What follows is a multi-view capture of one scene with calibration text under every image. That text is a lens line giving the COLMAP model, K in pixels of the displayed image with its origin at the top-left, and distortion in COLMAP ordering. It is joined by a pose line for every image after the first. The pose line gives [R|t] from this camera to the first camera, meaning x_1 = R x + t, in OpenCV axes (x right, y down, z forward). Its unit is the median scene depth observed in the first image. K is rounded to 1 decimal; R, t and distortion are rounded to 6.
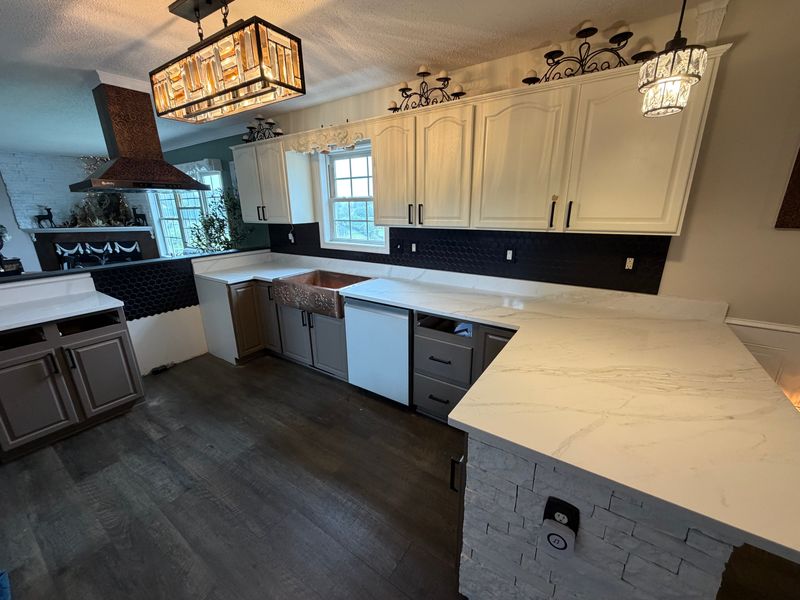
lens RADIAL K [[319.0, 0, 401.9], [0, 319.0, 302.1], [0, 0, 1]] dist [-0.000604, 0.000668]
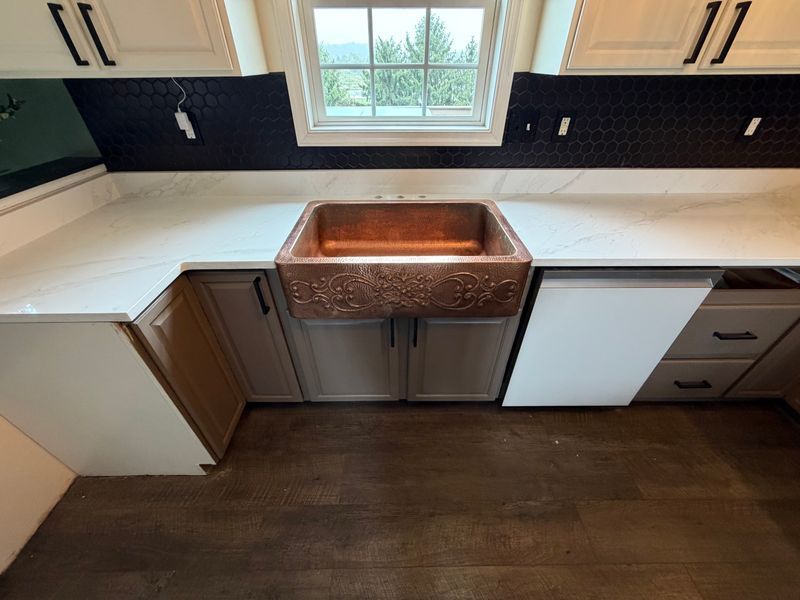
lens RADIAL K [[319.0, 0, 398.6], [0, 319.0, 301.9], [0, 0, 1]] dist [-0.000604, 0.000668]
pose [[0.826767, -0.335383, 0.451636, -0.418538], [0.156718, 0.908379, 0.387669, -0.132489], [-0.540274, -0.249732, 0.803578, 0.573340]]
